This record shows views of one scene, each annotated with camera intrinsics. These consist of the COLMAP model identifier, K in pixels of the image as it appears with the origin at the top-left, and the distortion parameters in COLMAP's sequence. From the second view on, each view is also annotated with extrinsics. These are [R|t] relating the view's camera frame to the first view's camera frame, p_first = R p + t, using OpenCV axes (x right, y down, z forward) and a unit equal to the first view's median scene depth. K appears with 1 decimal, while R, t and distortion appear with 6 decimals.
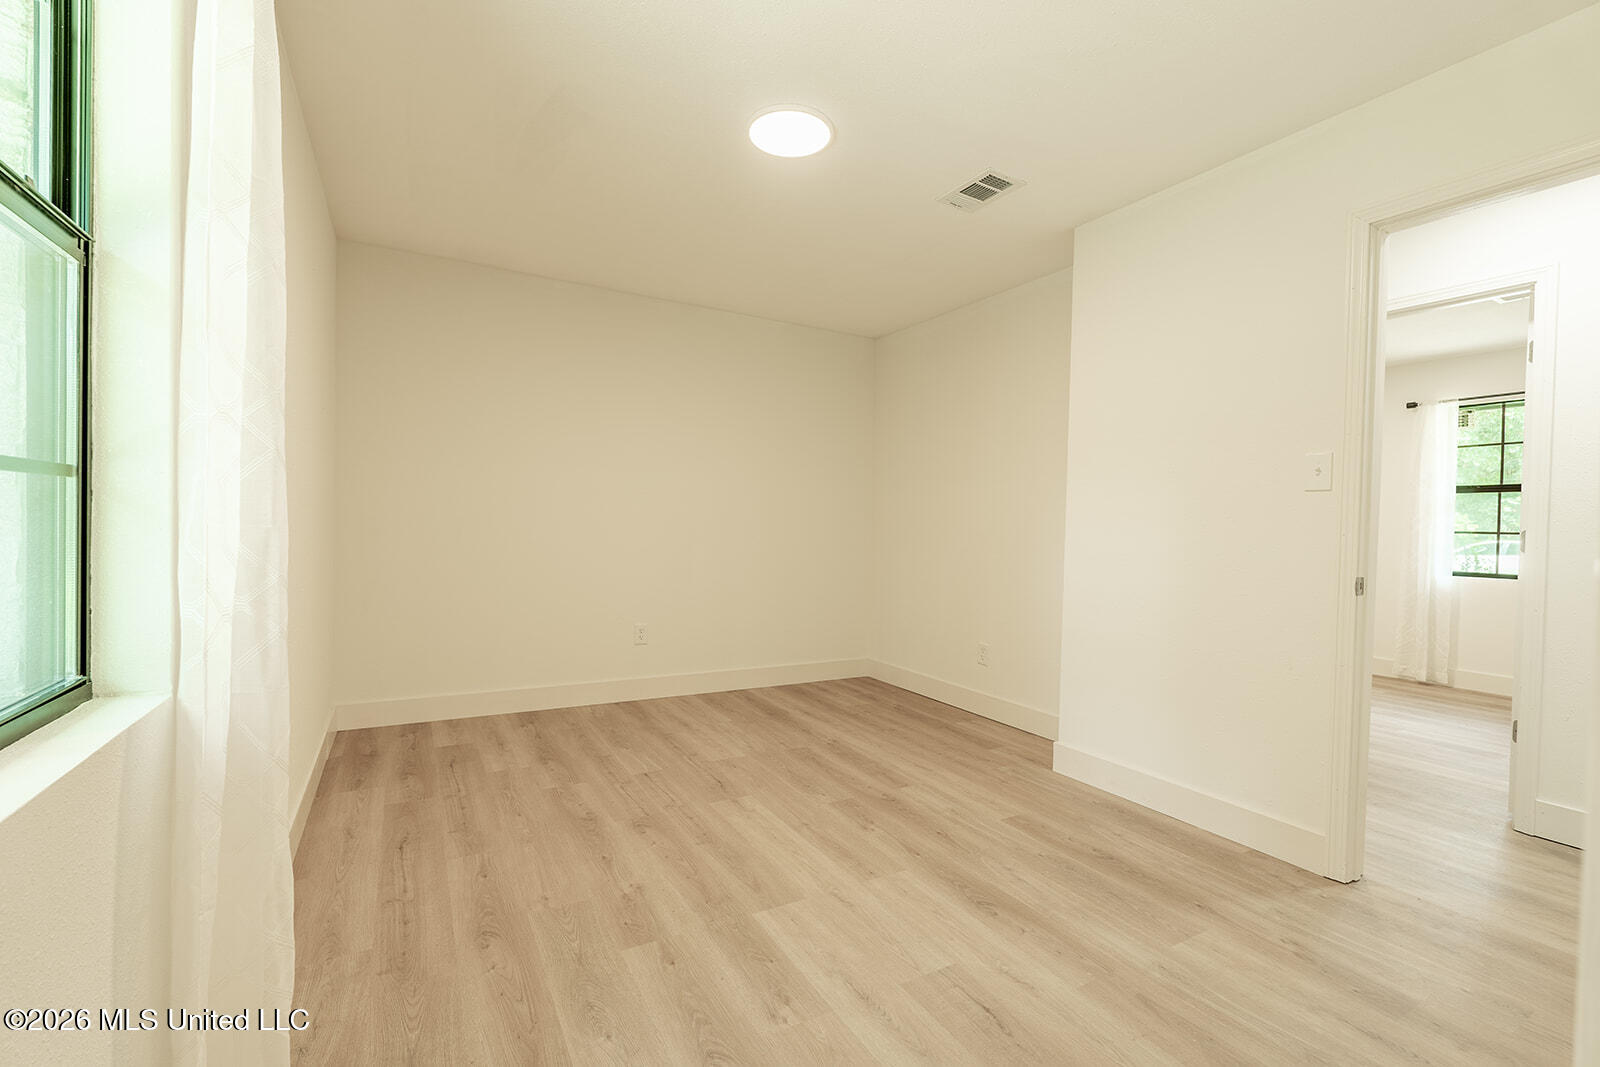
lens RADIAL K [[699.0, 0, 804.9], [0, 699.0, 534.7], [0, 0, 1]] dist [-0.002815, -0.000076]
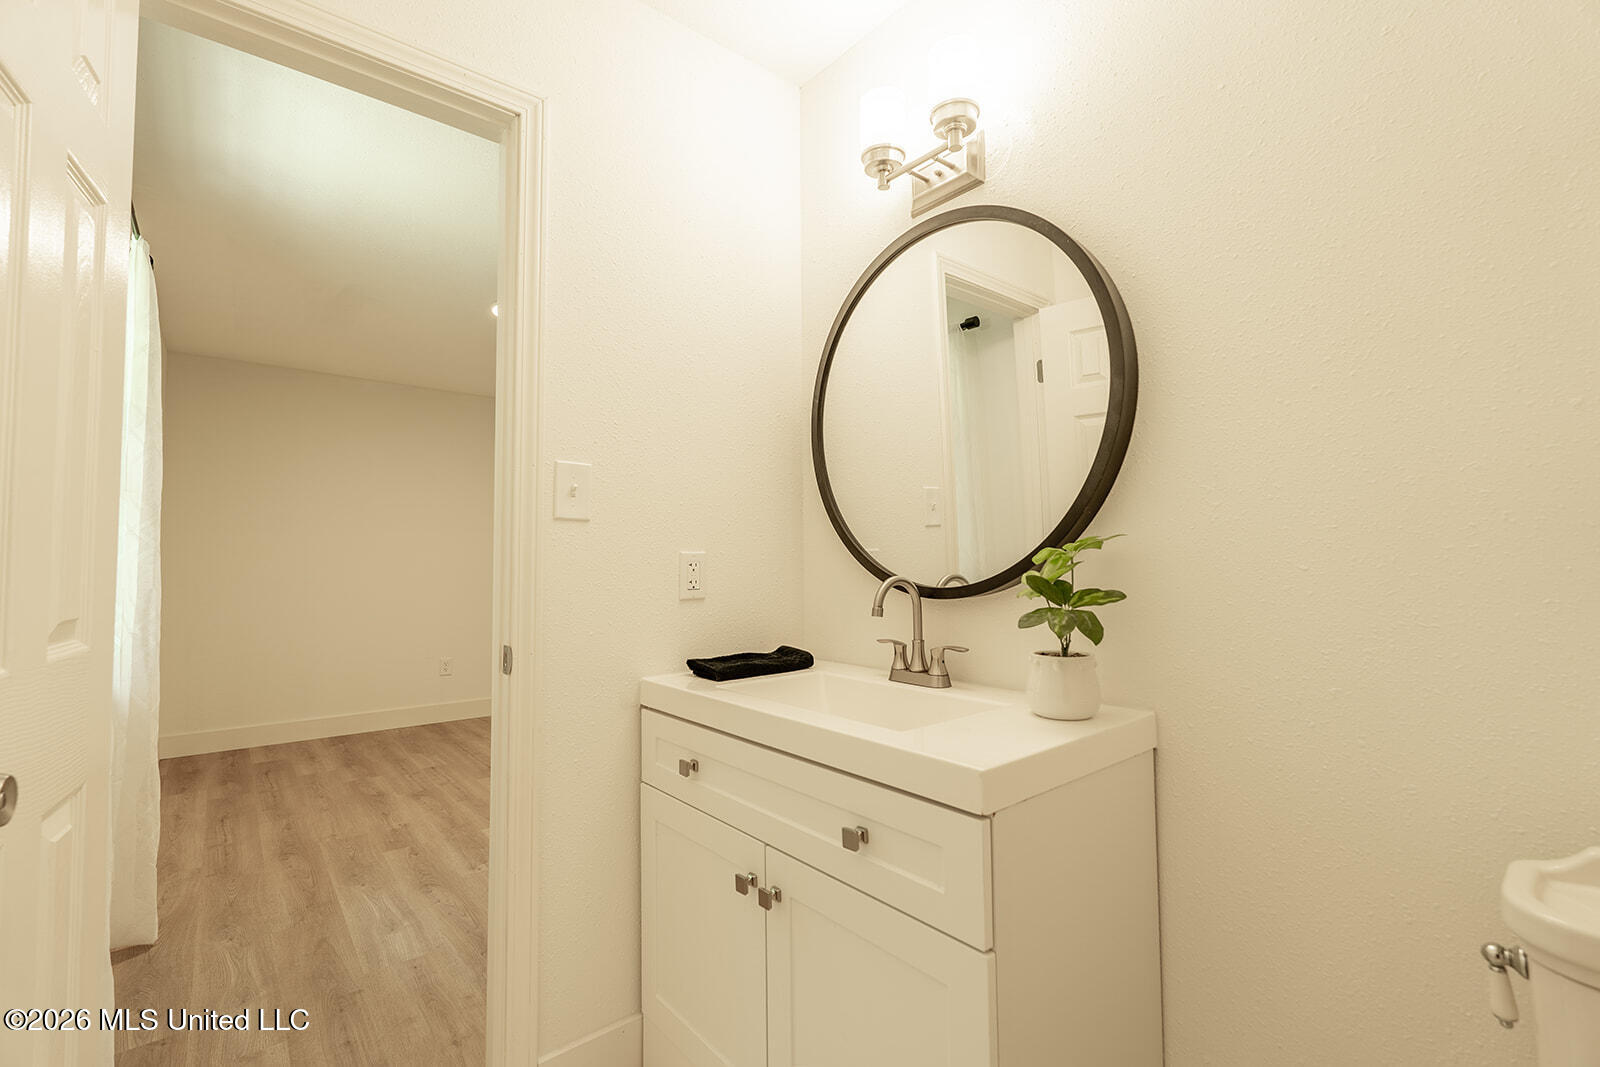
lens RADIAL K [[699.0, 0, 804.9], [0, 699.0, 534.7], [0, 0, 1]] dist [-0.002815, -0.000076]
pose [[0.984097, -0.022593, 0.176190, 0.287616], [0.032825, 0.997926, -0.055380, 0.003965], [-0.174573, 0.060283, 0.982797, -0.522642]]
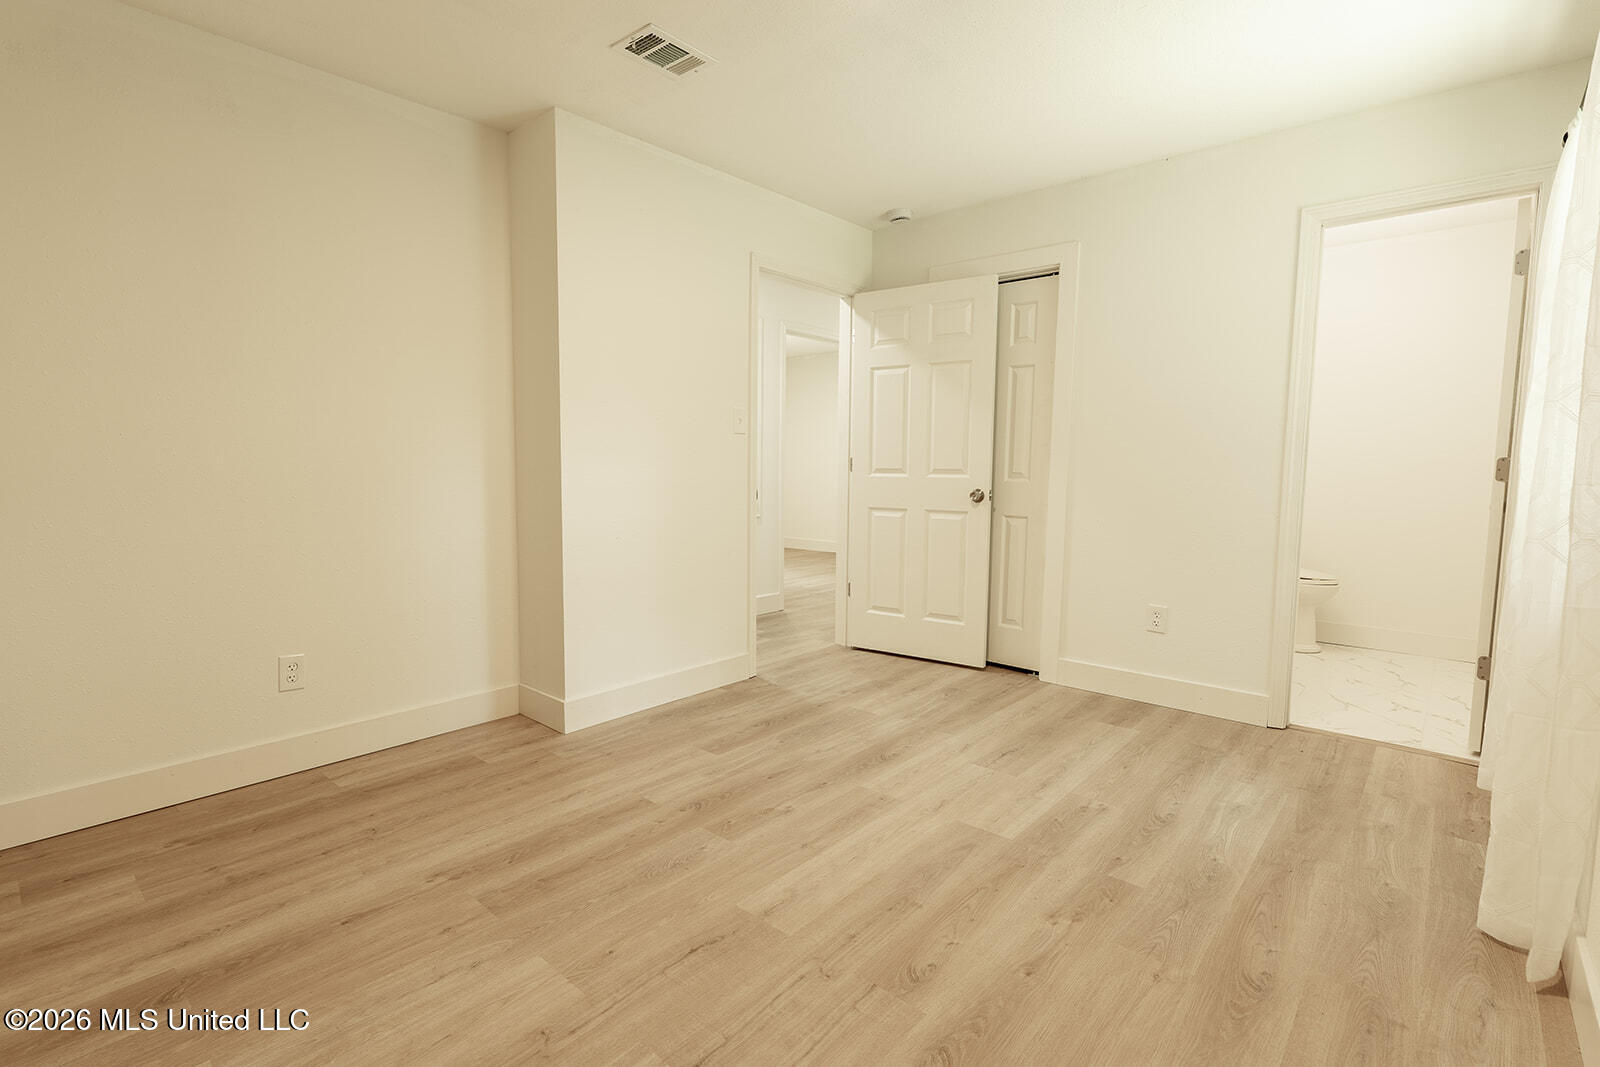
lens RADIAL K [[720.4, 0, 804.7], [0, 720.4, 533.8], [0, 0, 1]] dist [-0.003390, 0.000219]
pose [[-0.311233, -0.116315, 0.943189, -0.741022], [0.003098, 0.992352, 0.123400, -0.035853], [-0.950328, 0.041328, -0.308493, 1.262708]]
